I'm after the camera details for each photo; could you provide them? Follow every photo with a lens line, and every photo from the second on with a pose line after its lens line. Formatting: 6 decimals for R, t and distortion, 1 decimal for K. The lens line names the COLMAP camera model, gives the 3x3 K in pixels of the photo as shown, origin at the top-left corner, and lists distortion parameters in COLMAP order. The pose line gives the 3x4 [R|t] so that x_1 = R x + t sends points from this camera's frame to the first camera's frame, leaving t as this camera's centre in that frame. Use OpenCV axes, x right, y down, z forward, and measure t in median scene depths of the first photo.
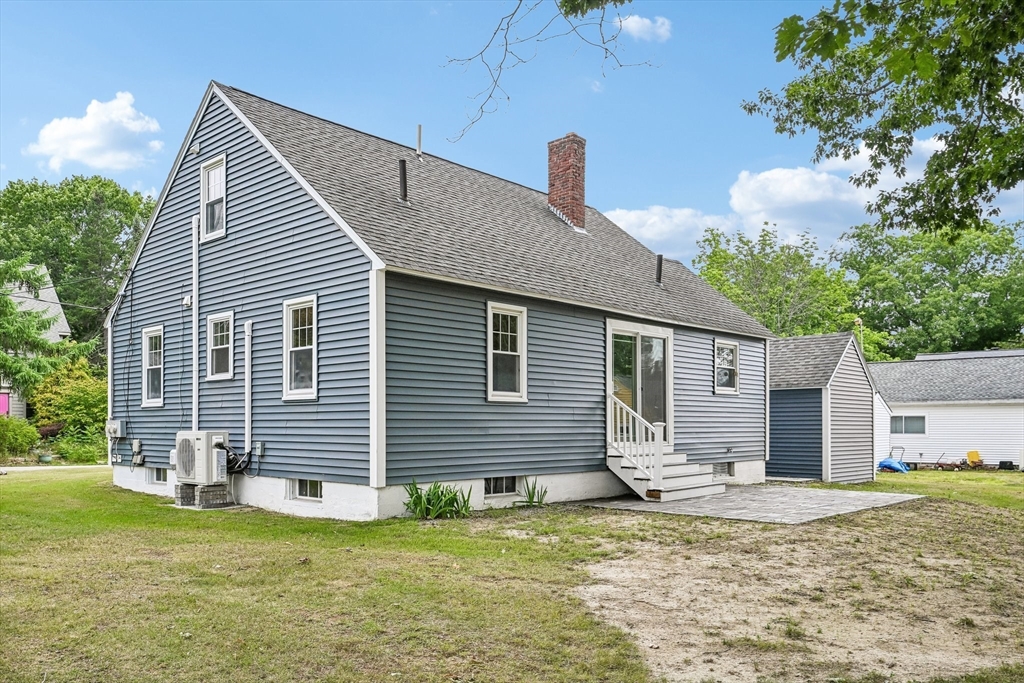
lens RADIAL K [[812.4, 0, 523.5], [0, 812.4, 418.1], [0, 0, 1]] dist [0.005475, -0.001091]
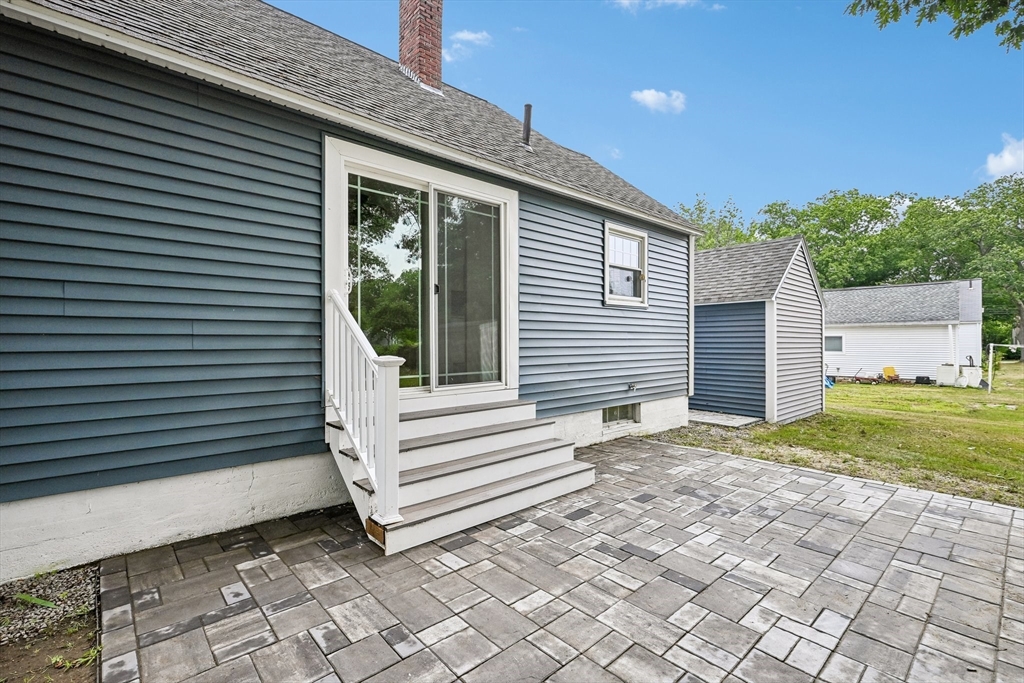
lens RADIAL K [[463.3, 0, 514.6], [0, 463.3, 341.0], [0, 0, 1]] dist [-0.003013, 0.000081]
pose [[0.994560, 0.000474, -0.104160, 0.180016], [0.000412, 0.999964, 0.008487, -0.002914], [0.104160, -0.008484, 0.994524, 0.550285]]
